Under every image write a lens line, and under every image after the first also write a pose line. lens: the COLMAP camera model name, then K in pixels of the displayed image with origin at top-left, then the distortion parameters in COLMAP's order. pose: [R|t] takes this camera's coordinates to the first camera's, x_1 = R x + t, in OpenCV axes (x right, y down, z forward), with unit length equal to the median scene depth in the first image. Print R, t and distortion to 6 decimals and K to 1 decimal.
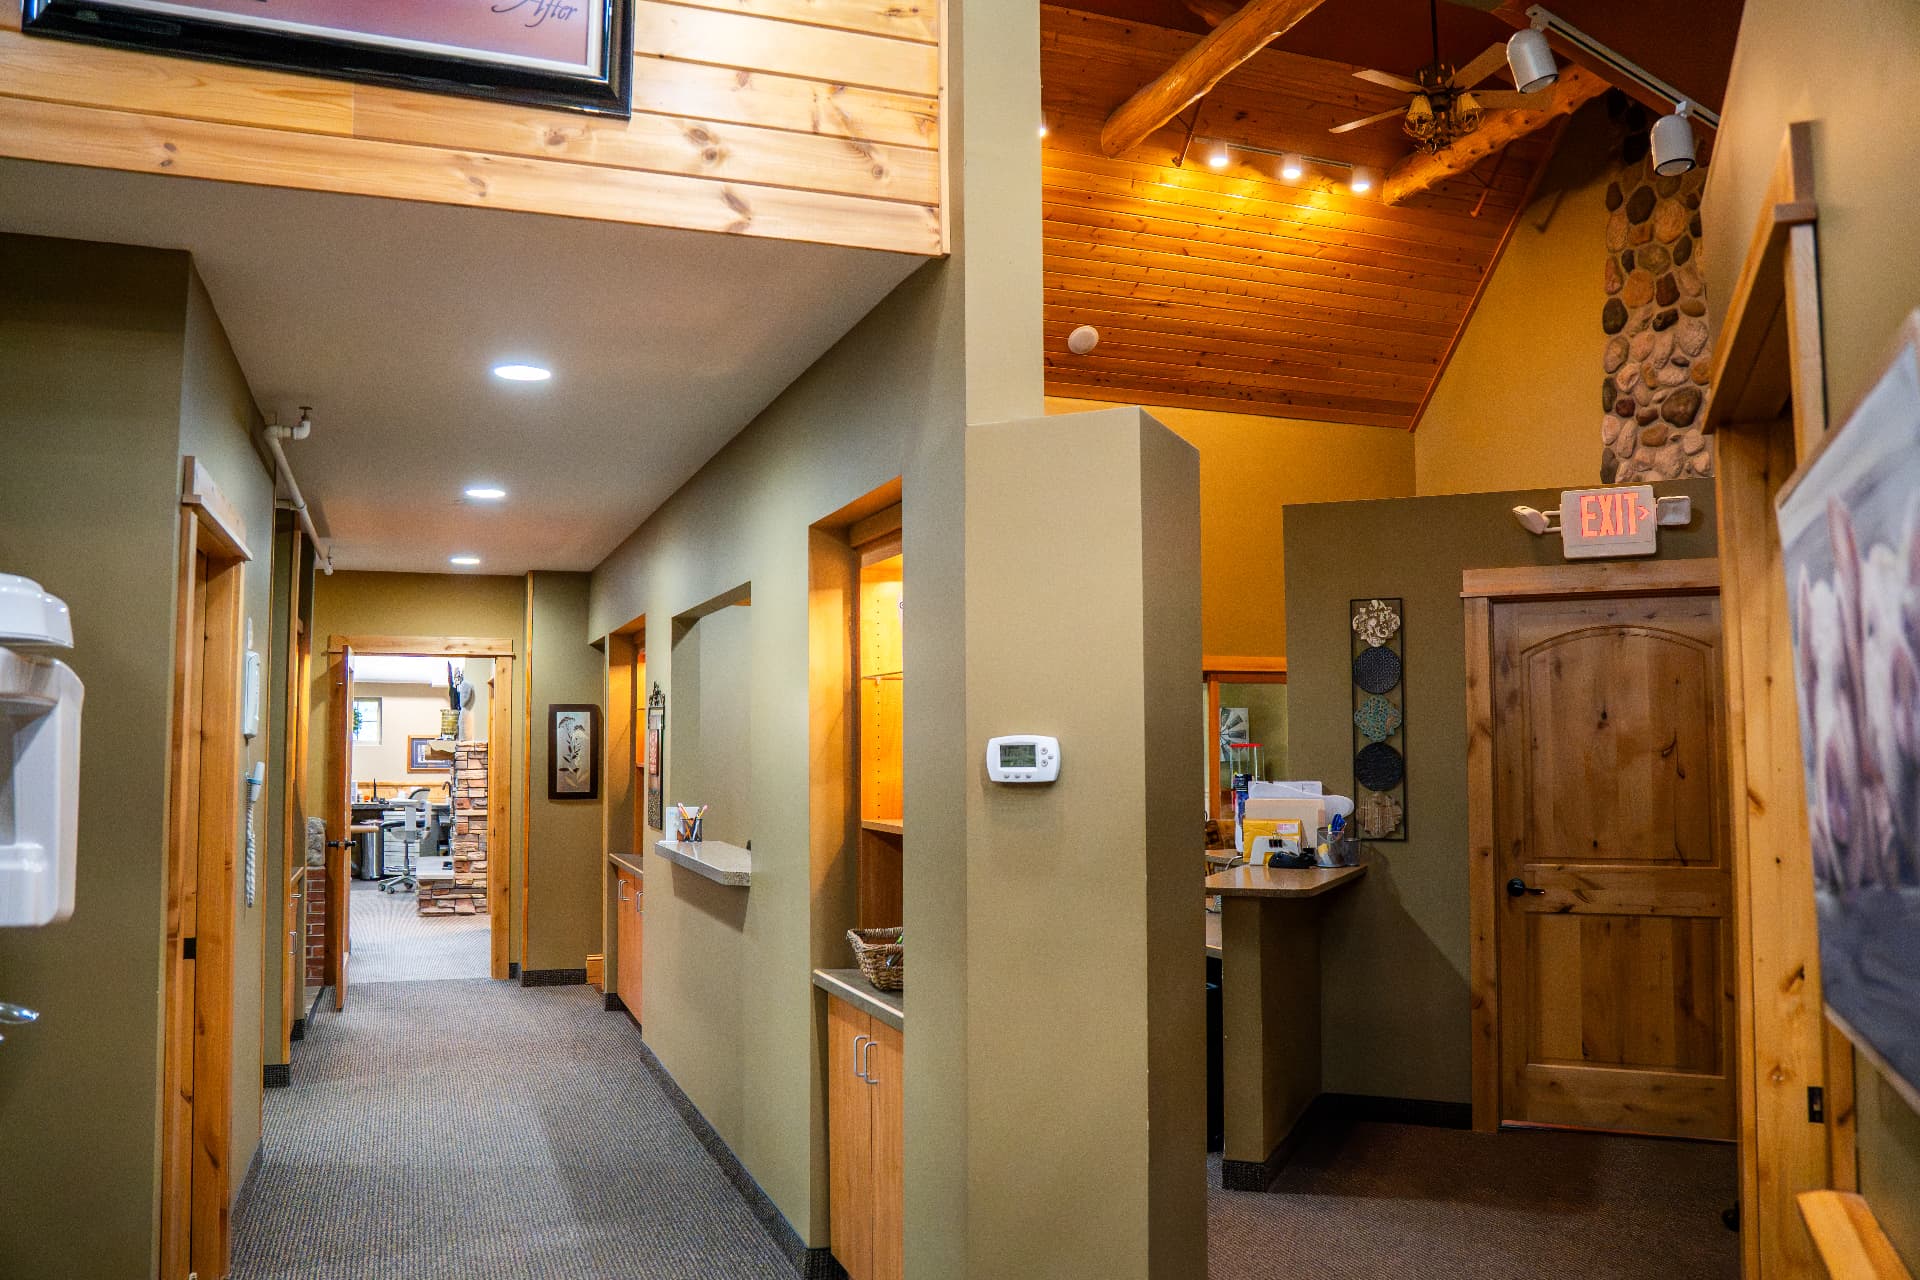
lens RADIAL K [[1477.0, 0, 960.0], [0, 1477.0, 640.0], [0, 0, 1]] dist [-0.132044, 0.067658]
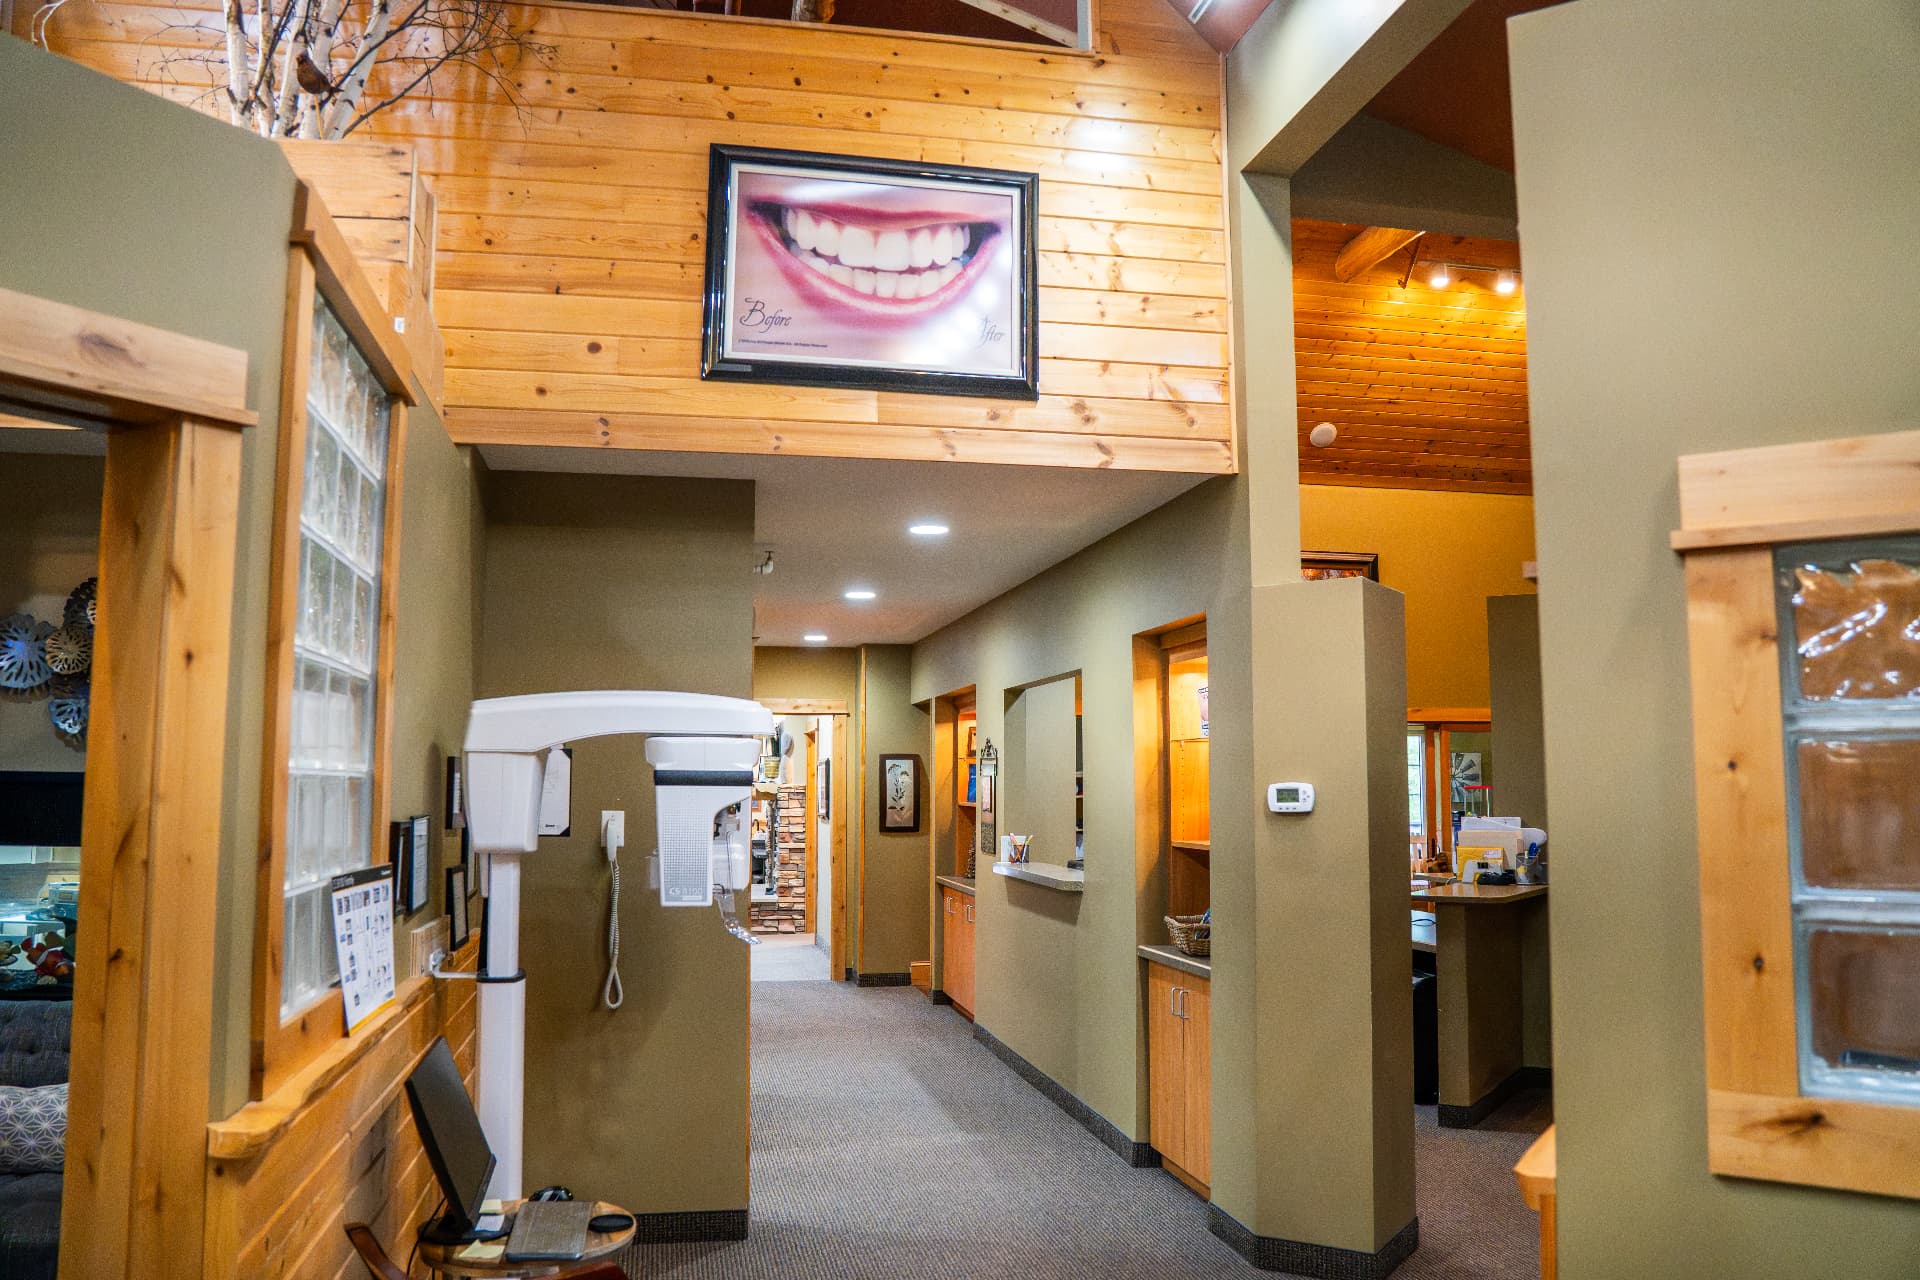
lens RADIAL K [[1477.0, 0, 960.0], [0, 1477.0, 640.0], [0, 0, 1]] dist [-0.132044, 0.067658]
pose [[0.986898, -0.011837, -0.160909, -0.026387], [0.007317, 0.999563, -0.028655, -0.023224], [0.161178, 0.027102, 0.986553, -0.309820]]
